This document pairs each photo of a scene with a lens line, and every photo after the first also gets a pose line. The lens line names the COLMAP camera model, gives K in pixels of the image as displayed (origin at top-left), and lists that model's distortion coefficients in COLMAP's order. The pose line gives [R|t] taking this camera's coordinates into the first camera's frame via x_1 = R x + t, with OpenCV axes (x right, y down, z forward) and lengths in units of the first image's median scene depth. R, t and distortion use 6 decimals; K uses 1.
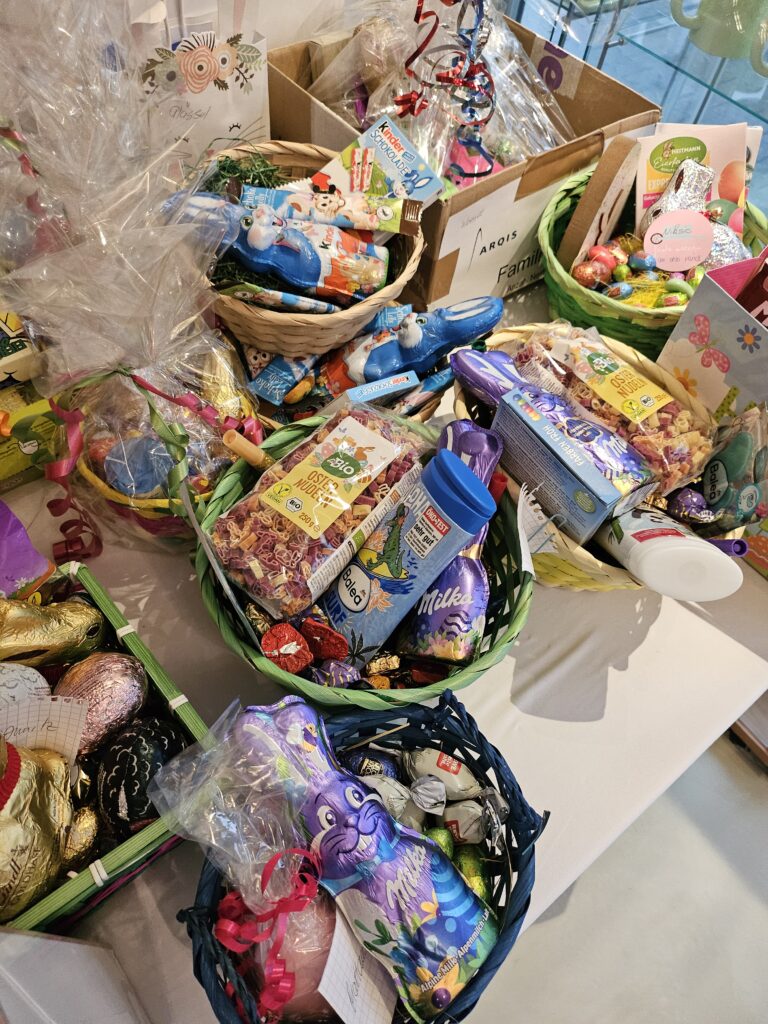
lens RADIAL K [[747.4, 0, 379.0], [0, 747.4, 506.0], [0, 0, 1]] dist [0.040583, -0.071344]
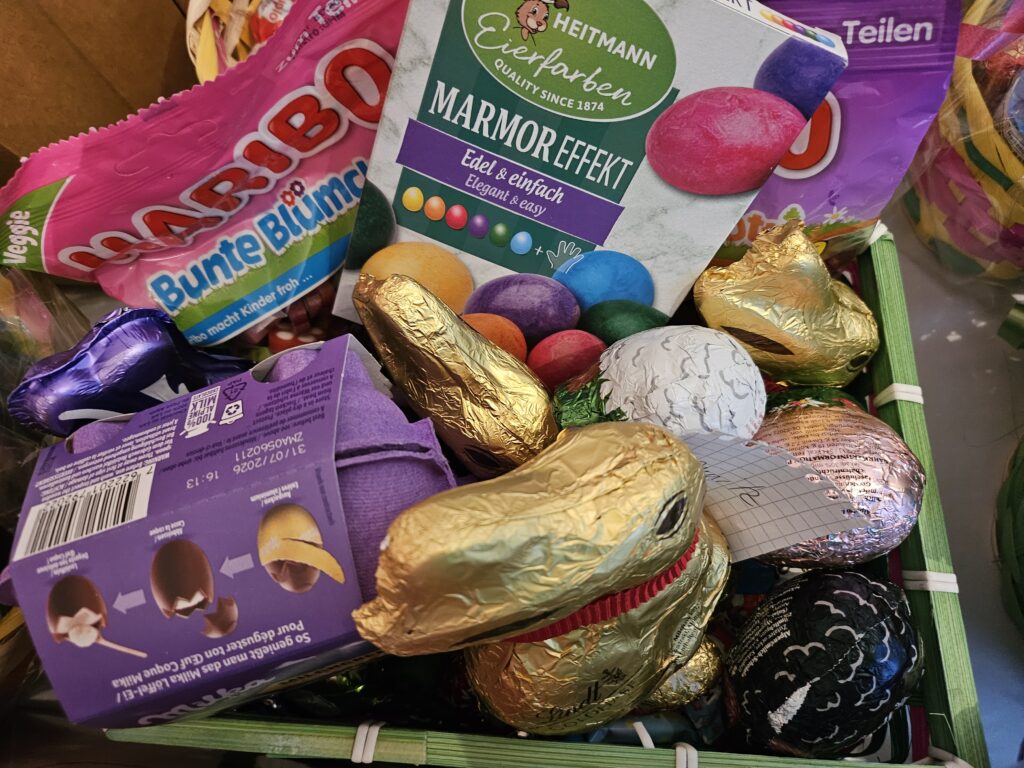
lens RADIAL K [[747.4, 0, 513.0], [0, 747.4, 401.2], [0, 0, 1]] dist [0.040583, -0.071344]
pose [[0.732039, 0.591502, -0.338001, -0.301782], [-0.480671, 0.800034, 0.359028, 0.096135], [0.482778, -0.100356, 0.869974, 0.341978]]
